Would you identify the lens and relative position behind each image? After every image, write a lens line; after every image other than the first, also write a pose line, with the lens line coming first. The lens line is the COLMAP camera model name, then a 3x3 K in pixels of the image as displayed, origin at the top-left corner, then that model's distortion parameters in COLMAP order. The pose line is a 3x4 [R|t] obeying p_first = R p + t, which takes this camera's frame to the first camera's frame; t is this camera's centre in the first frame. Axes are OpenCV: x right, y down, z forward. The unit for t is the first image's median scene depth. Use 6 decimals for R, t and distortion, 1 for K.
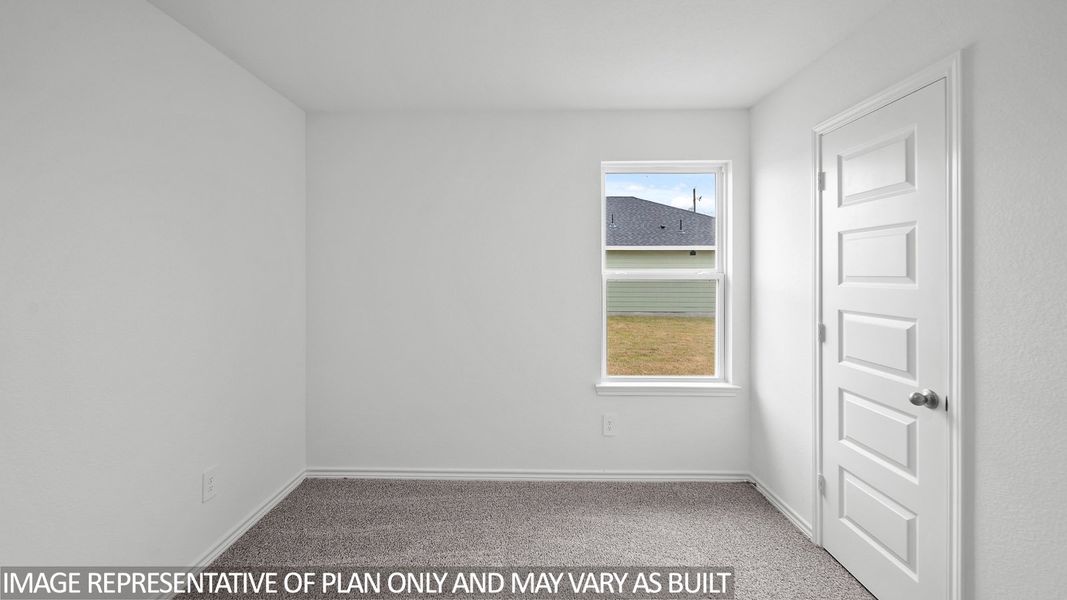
lens RADIAL K [[398.2, 0, 529.8], [0, 398.2, 273.4], [0, 0, 1]] dist [0.001026, 0.000083]
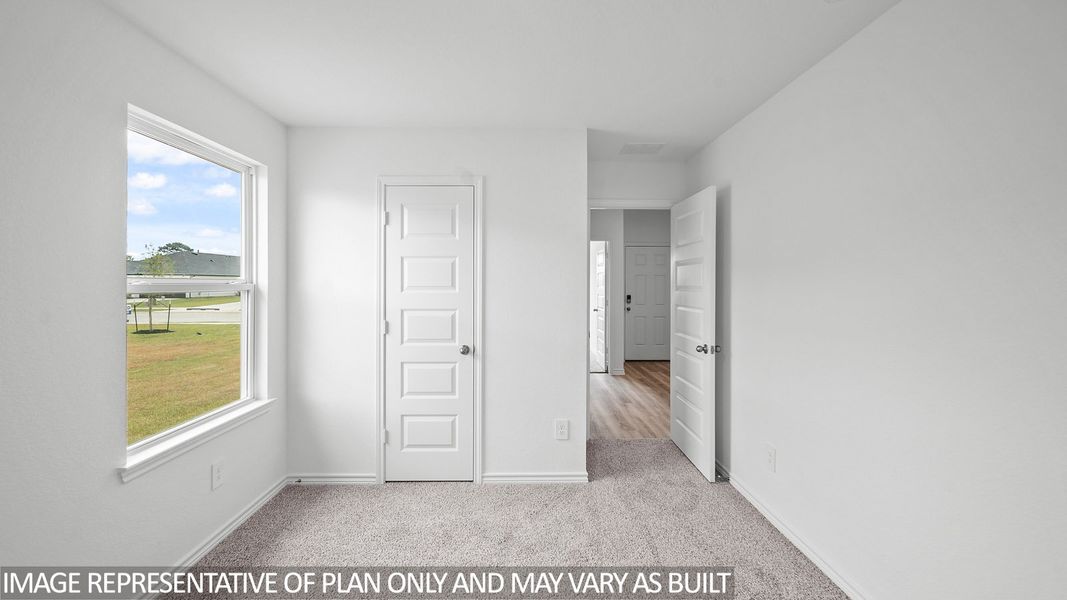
lens RADIAL K [[380.2, 0, 533.3], [0, 380.2, 285.4], [0, 0, 1]] dist [-0.000625, -0.000089]
pose [[-0.008630, -0.006224, 0.999943, -0.642736], [0.005510, 0.999965, 0.006271, -0.002791], [-0.999948, 0.005563, -0.008596, 0.534720]]
